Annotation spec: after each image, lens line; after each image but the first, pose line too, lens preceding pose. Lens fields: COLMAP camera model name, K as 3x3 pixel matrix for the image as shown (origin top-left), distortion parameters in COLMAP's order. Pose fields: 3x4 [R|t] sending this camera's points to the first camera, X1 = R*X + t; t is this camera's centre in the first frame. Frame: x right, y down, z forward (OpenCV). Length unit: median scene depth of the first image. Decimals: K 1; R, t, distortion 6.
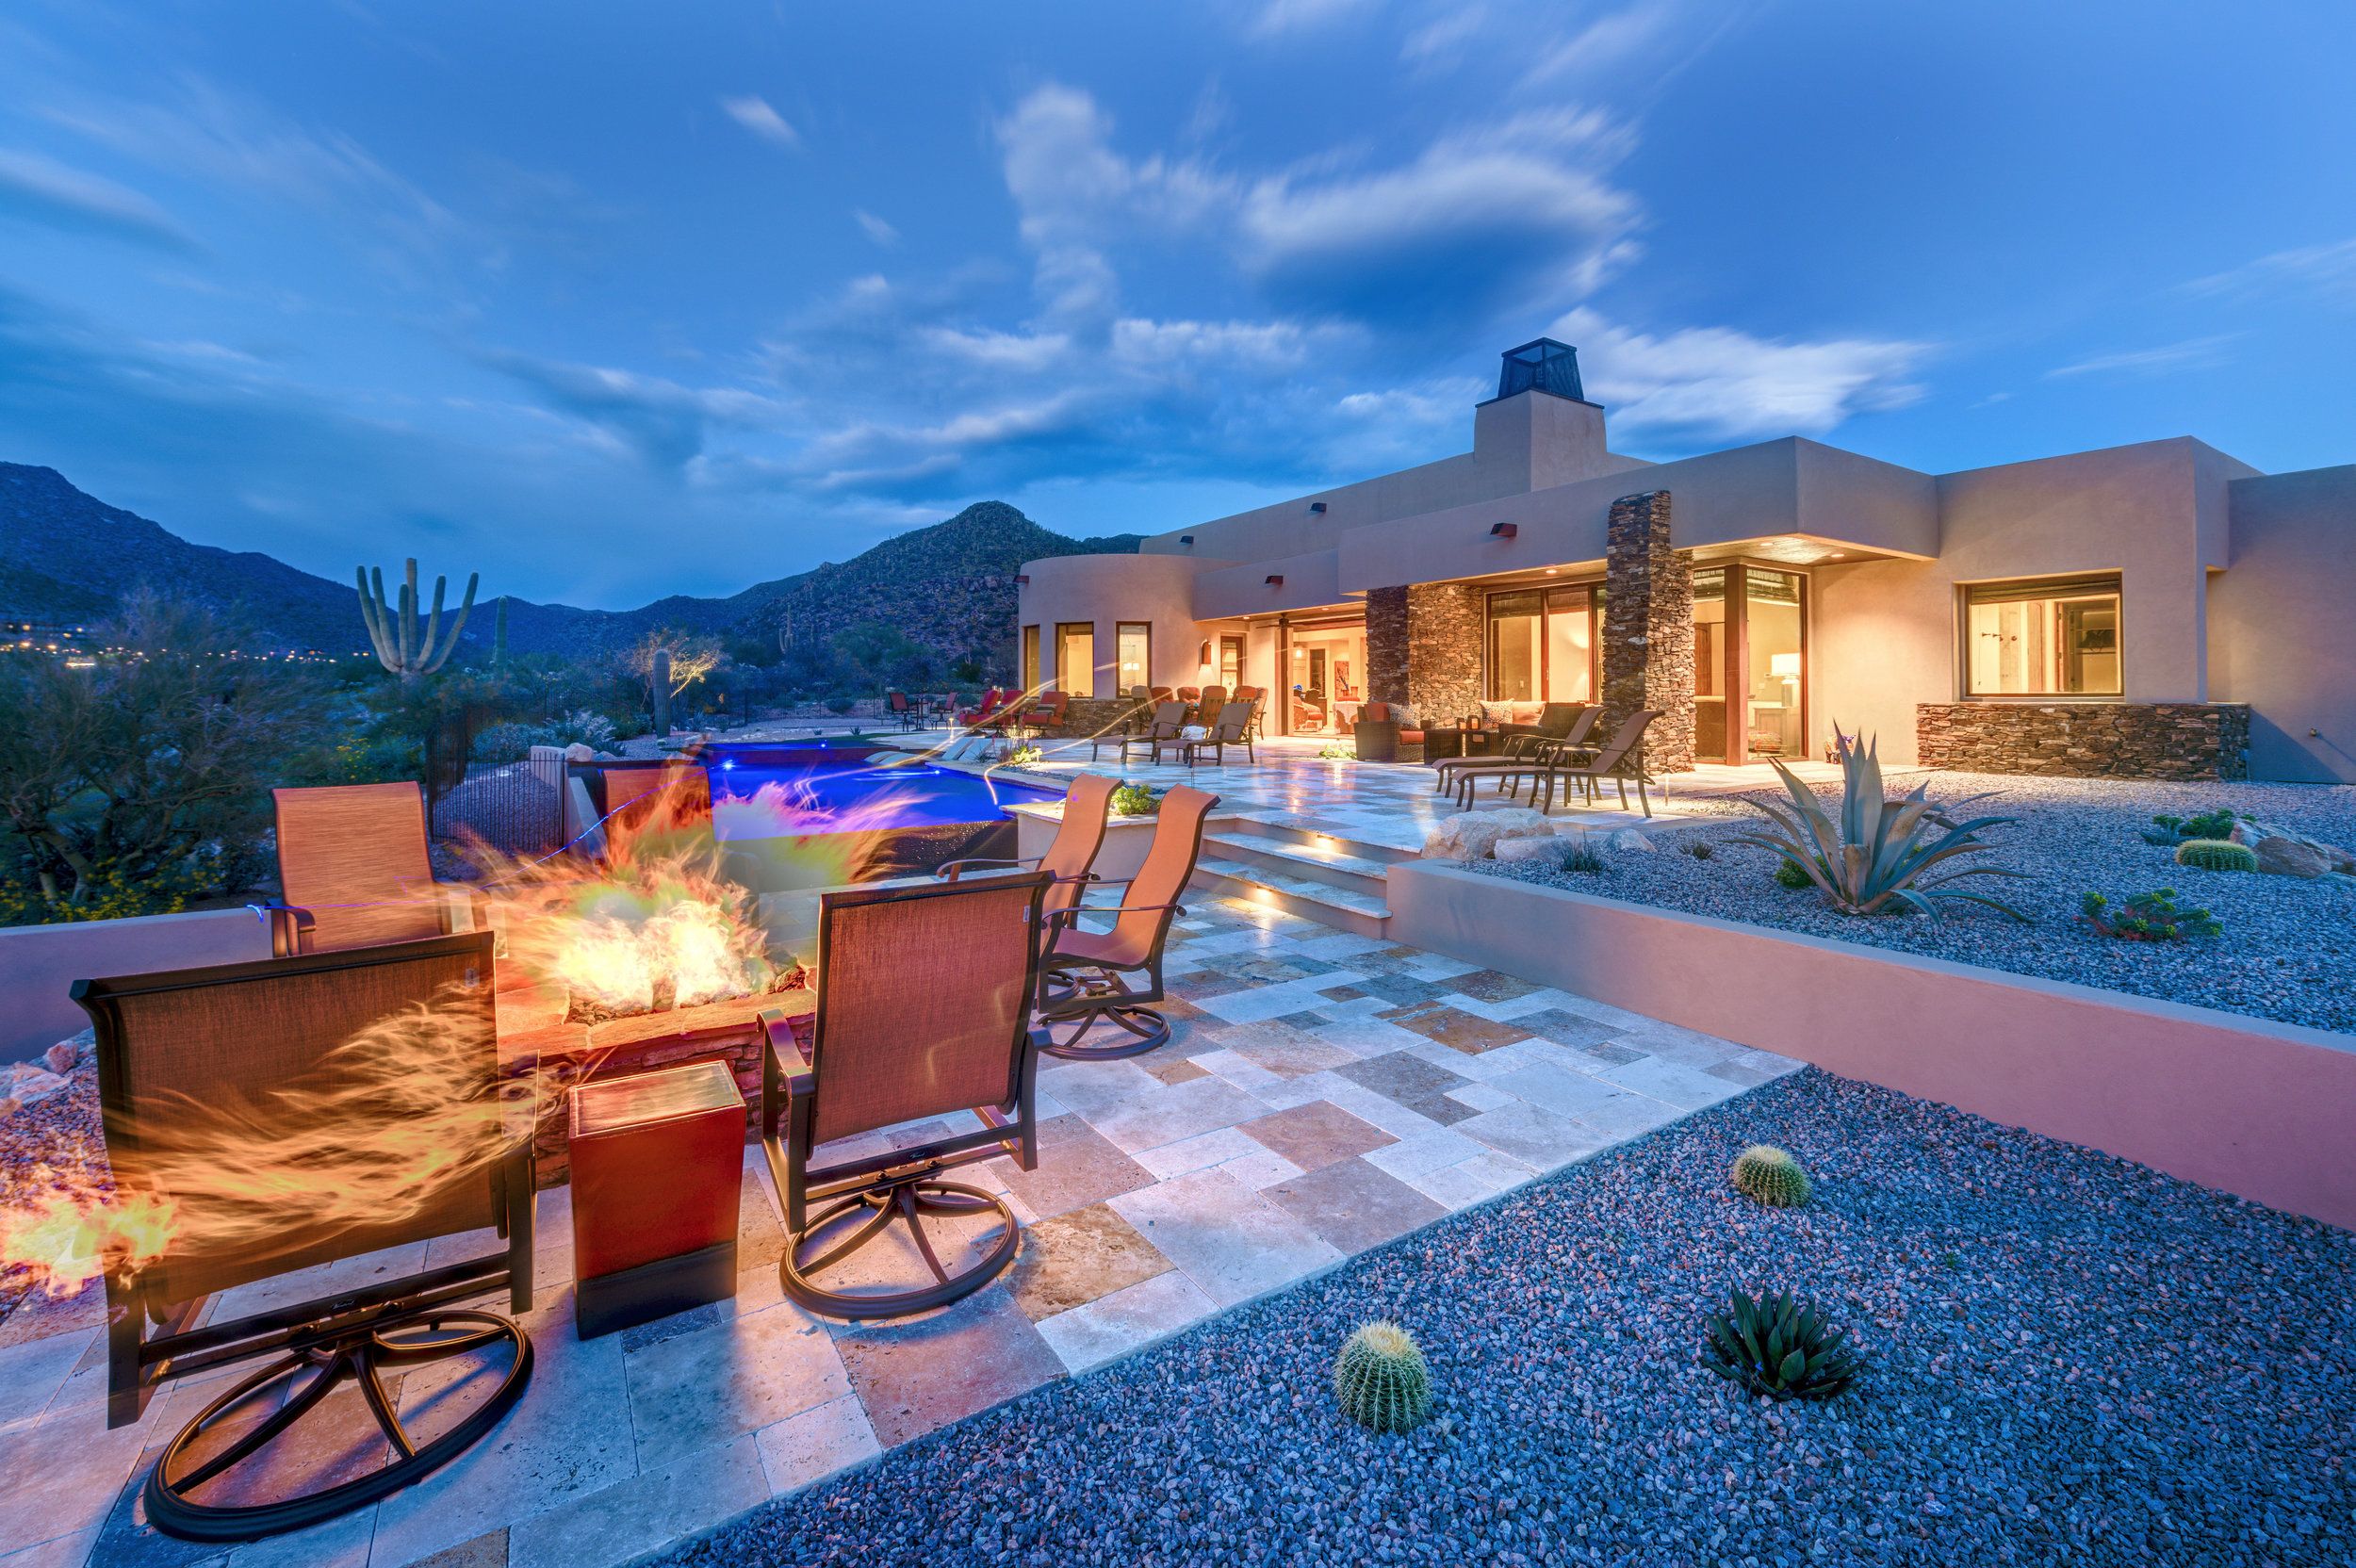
lens RADIAL K [[985.7, 0, 1219.0], [0, 985.7, 741.7], [0, 0, 1]] dist [-0.004622, -0.000445]
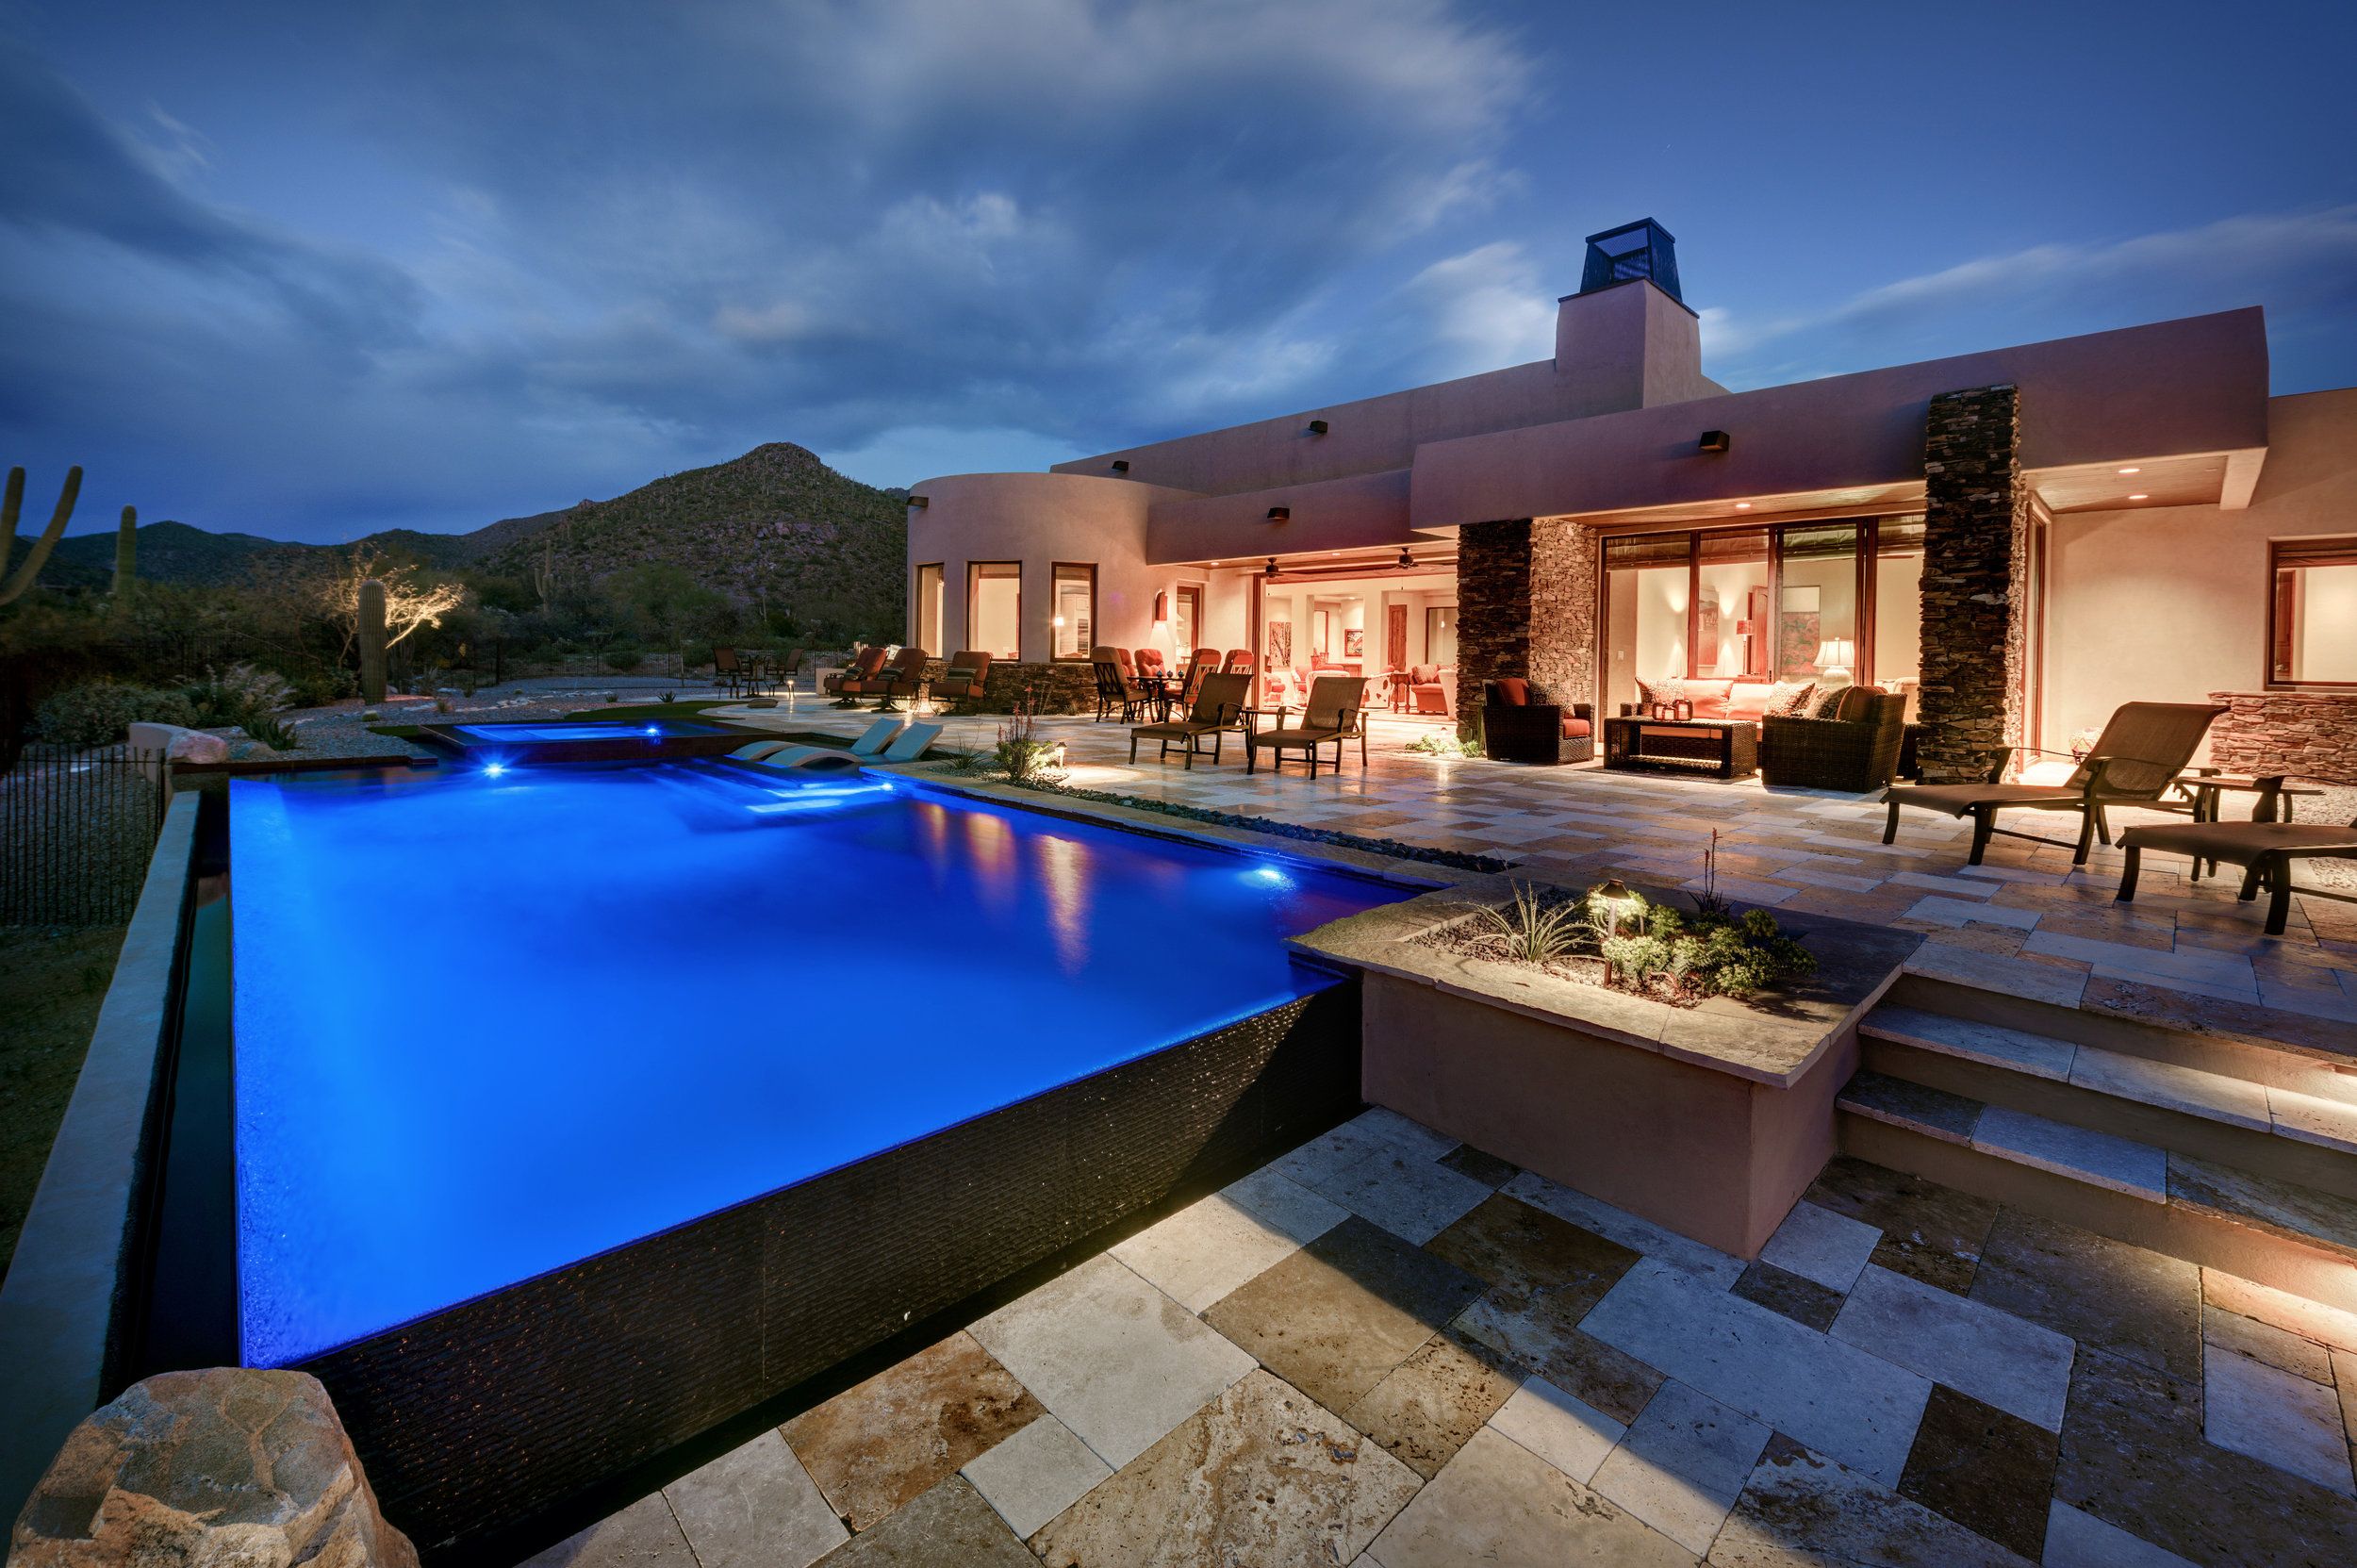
lens RADIAL K [[987.5, 0, 1219.5], [0, 987.5, 707.2], [0, 0, 1]] dist [-0.002341, -0.000412]
pose [[0.981571, 0.009222, 0.190874, -0.118394], [-0.009956, 0.999946, 0.002886, -0.012009], [-0.190838, -0.004733, 0.981610, 0.215958]]
